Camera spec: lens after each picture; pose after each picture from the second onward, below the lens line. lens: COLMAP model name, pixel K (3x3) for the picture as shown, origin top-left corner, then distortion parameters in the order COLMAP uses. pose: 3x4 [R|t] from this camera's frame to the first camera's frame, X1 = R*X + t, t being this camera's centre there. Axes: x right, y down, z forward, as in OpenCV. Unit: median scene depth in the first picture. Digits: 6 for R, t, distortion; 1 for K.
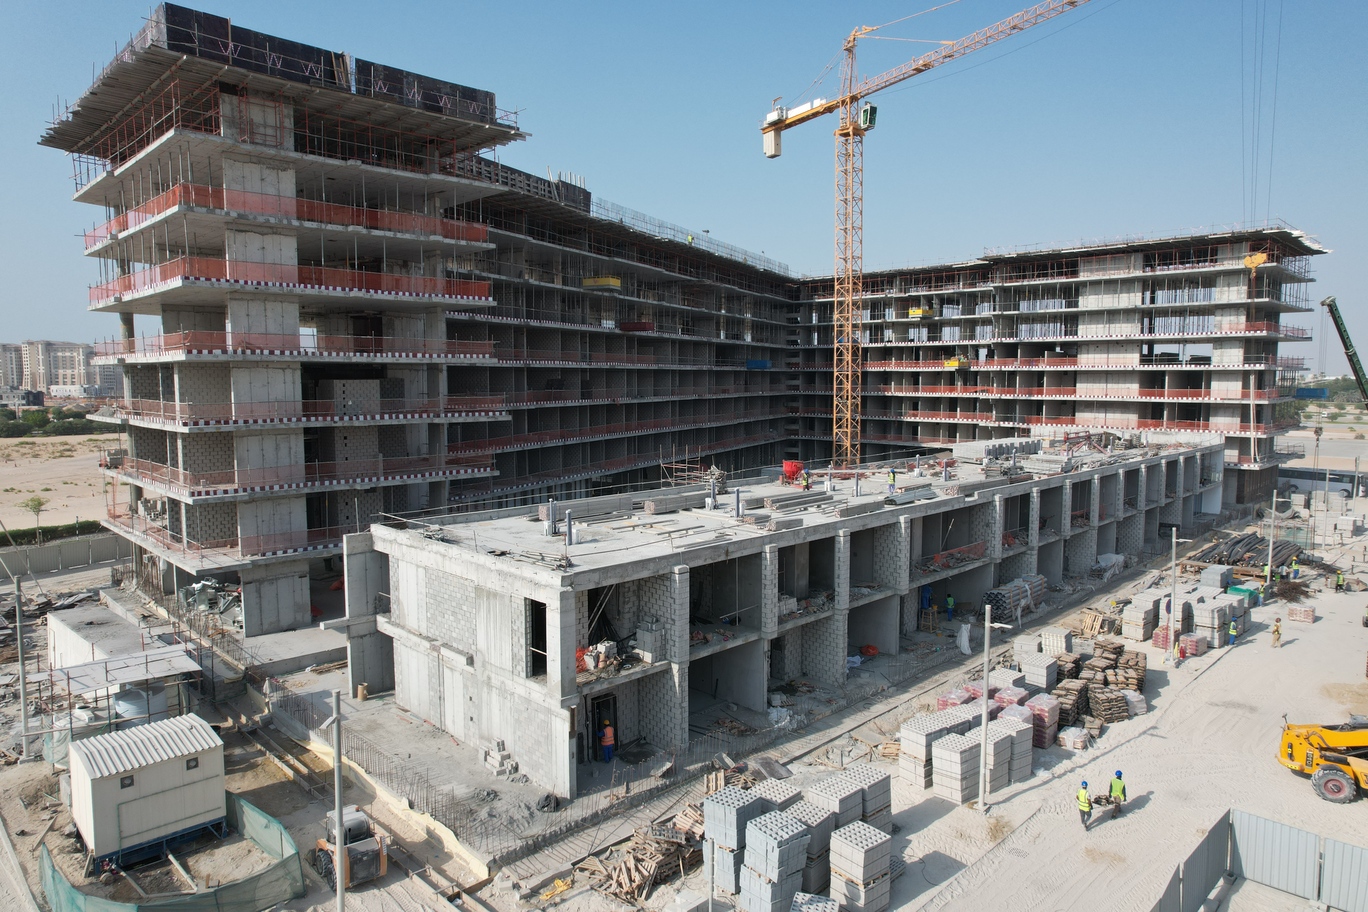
lens RADIAL K [[879.8, 0, 676.0], [0, 879.8, 458.5], [0, 0, 1]] dist [-0.072092, 0.066464]
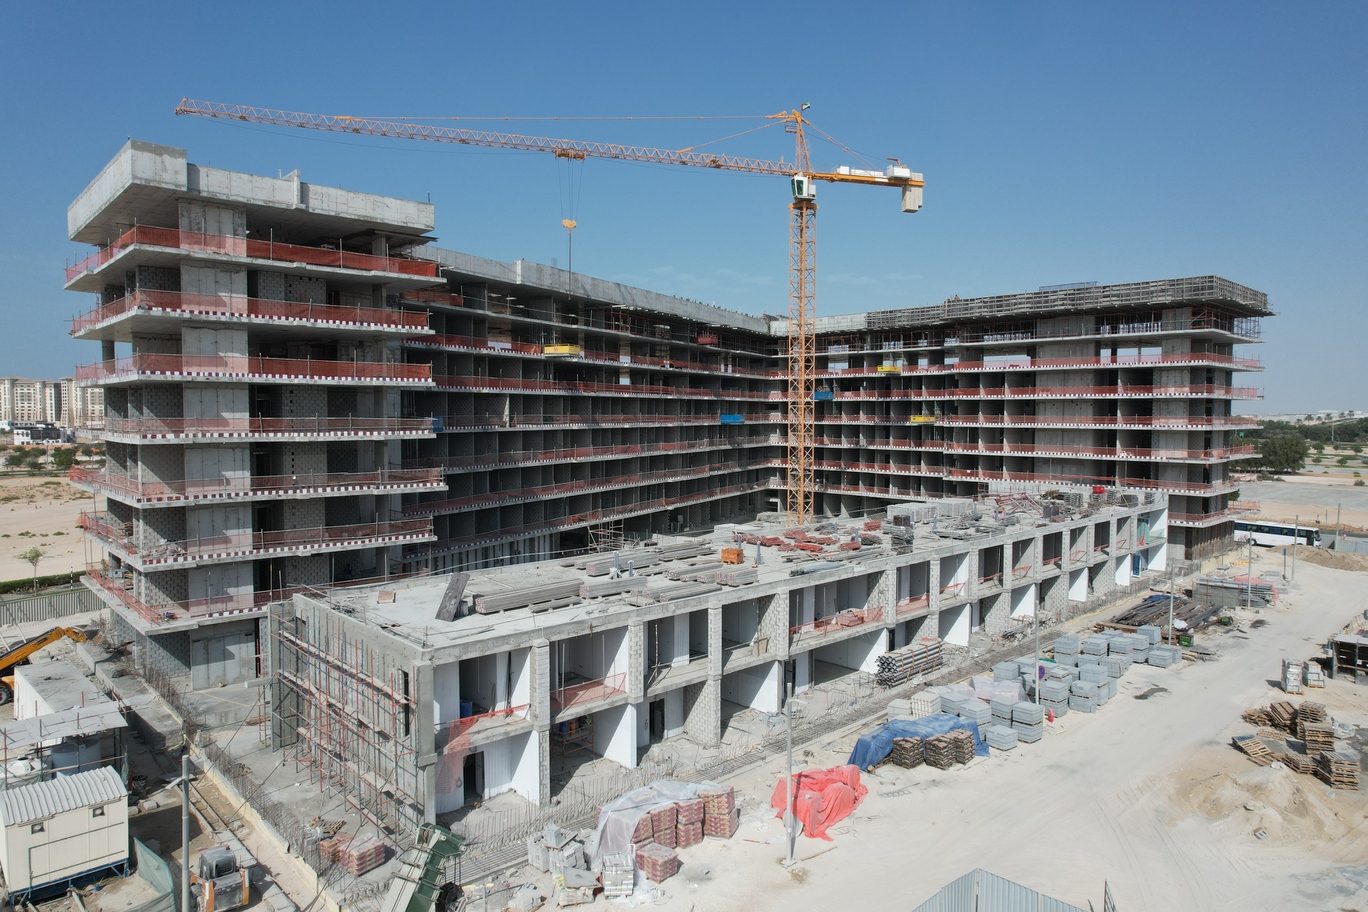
lens RADIAL K [[879.8, 0, 675.2], [0, 879.8, 454.3], [0, 0, 1]] dist [-0.072092, 0.066464]
pose [[0.999591, 0.003425, -0.028396, 0.146508], [-0.004720, 0.998945, -0.045682, -0.046650], [0.028210, 0.045797, 0.998552, -0.096739]]
